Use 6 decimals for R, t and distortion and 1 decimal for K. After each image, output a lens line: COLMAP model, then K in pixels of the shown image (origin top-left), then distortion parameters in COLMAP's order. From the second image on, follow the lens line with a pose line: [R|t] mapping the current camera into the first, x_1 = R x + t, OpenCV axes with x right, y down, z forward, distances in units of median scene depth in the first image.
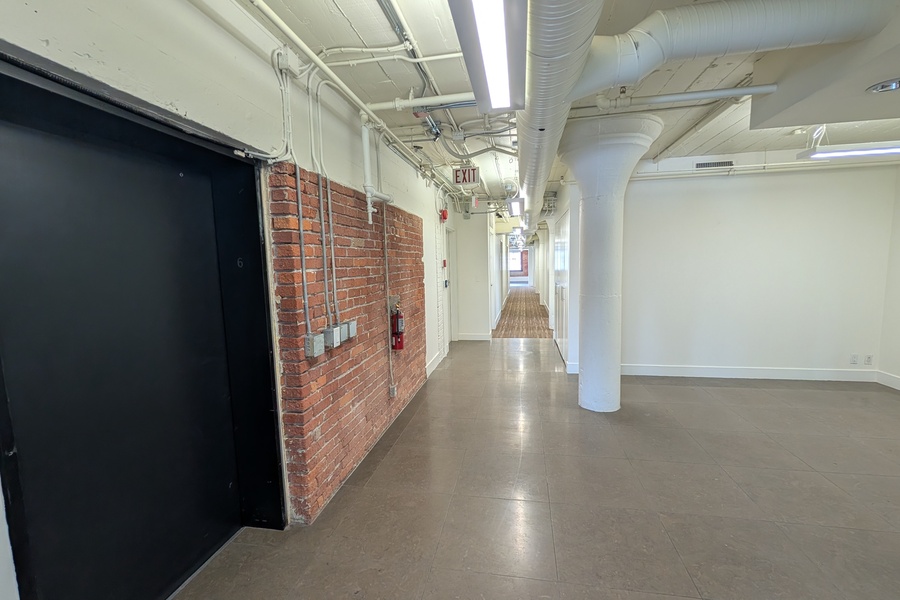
lens RADIAL K [[385.5, 0, 451.0], [0, 385.5, 303.7], [0, 0, 1]] dist [0.000831, -0.000061]
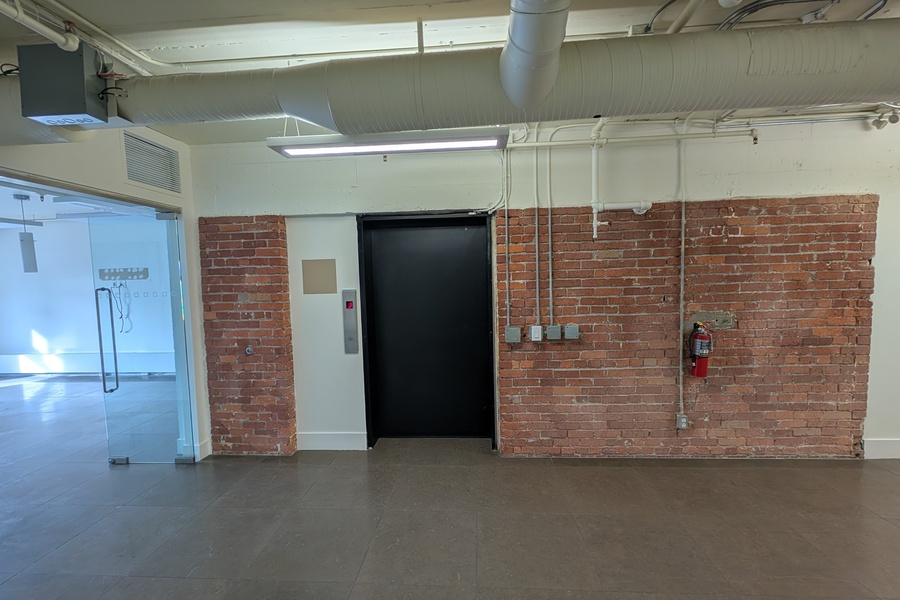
lens RADIAL K [[385.5, 0, 451.0], [0, 385.5, 303.7], [0, 0, 1]] dist [0.000831, -0.000061]
pose [[0.117158, 0.084851, -0.989482, 0.784390], [-0.081144, 0.993830, 0.075616, -0.071723], [0.989793, 0.071431, 0.123321, 0.472536]]
